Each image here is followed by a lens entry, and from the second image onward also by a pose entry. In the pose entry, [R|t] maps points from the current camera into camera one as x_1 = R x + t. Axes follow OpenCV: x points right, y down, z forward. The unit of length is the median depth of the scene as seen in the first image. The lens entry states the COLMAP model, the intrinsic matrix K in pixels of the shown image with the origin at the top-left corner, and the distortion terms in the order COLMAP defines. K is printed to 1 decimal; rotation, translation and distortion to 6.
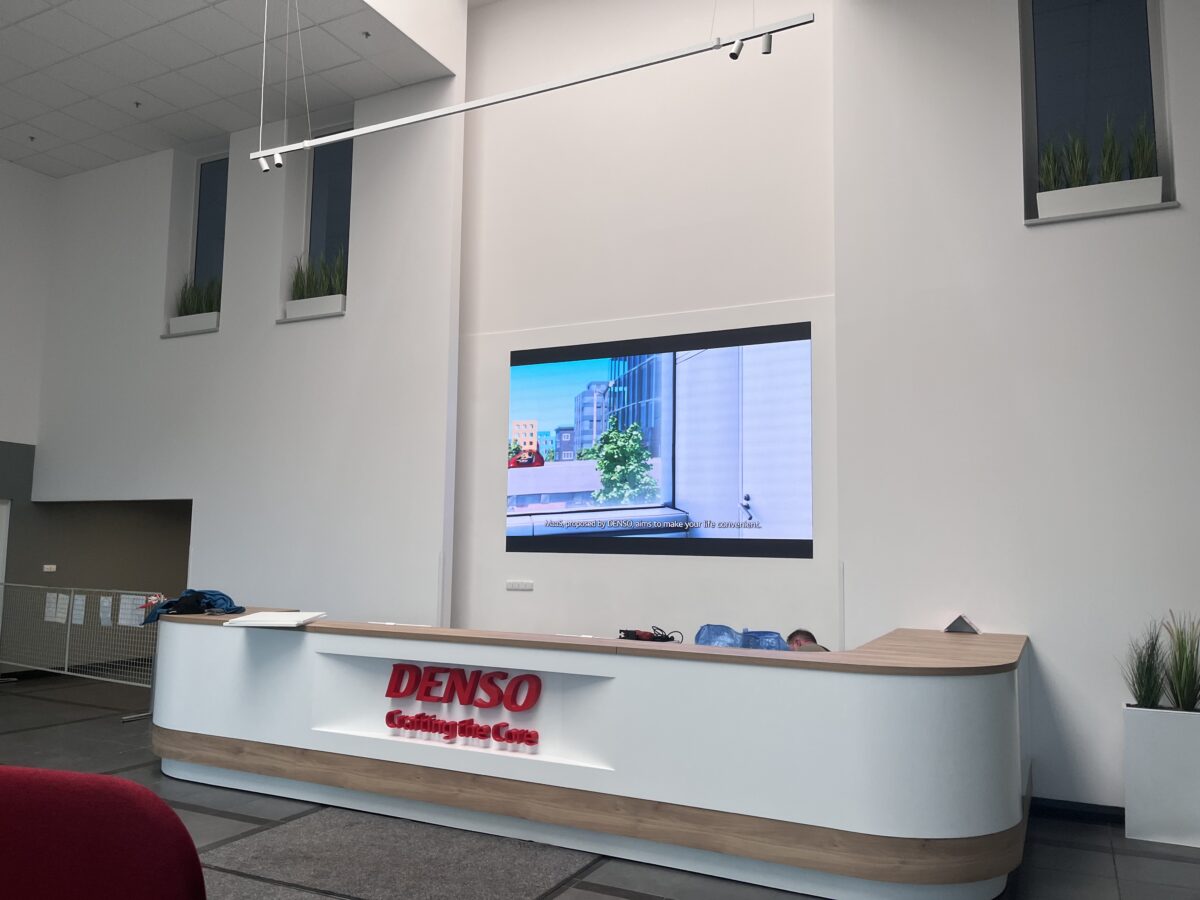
lens RADIAL K [[909.8, 0, 600.0], [0, 909.8, 450.0], [0, 0, 1]] dist [0.049611, -0.076520]
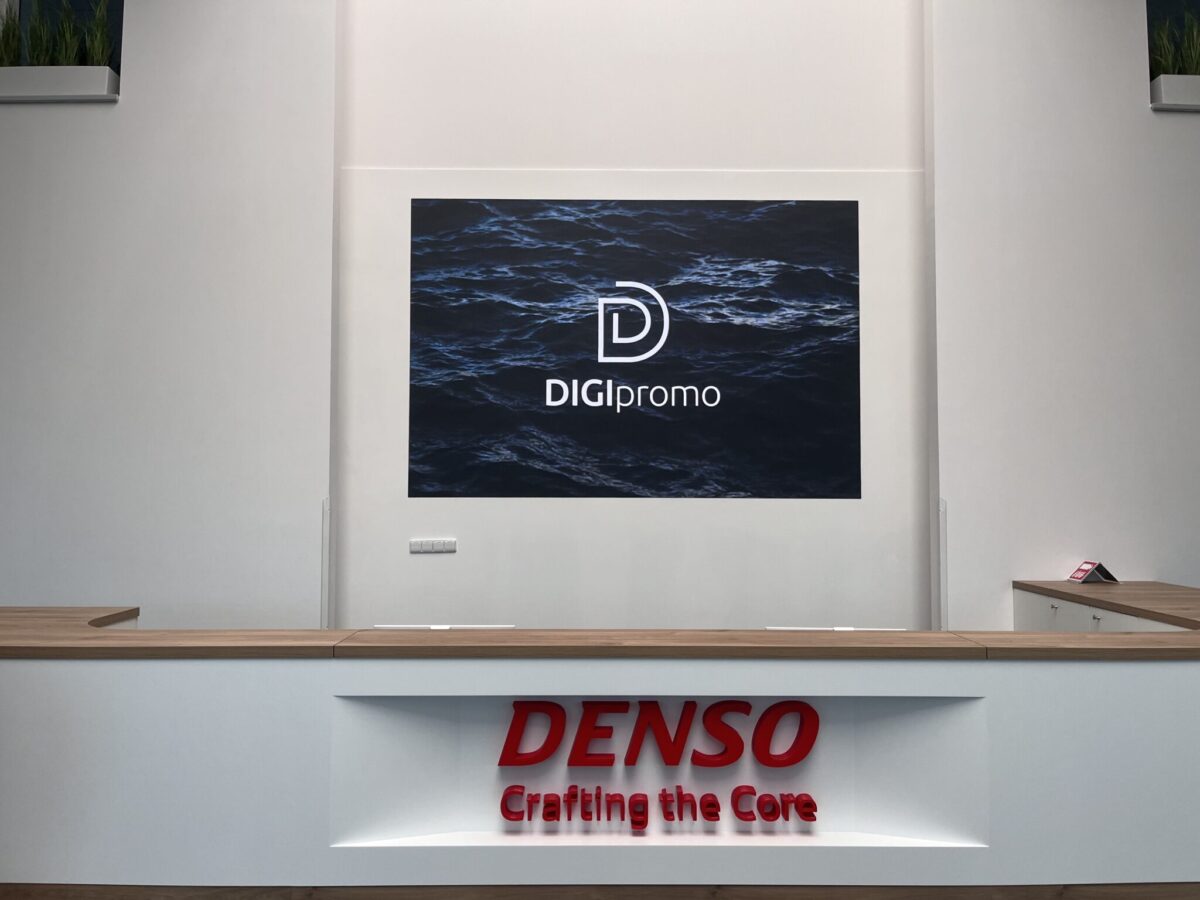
lens RADIAL K [[909.8, 0, 600.0], [0, 909.8, 450.0], [0, 0, 1]] dist [0.049611, -0.076520]
pose [[0.891273, 0.008619, 0.453385, -0.440481], [-0.037077, 0.997857, 0.053916, 0.054671], [-0.451948, -0.064863, 0.889683, 0.522257]]
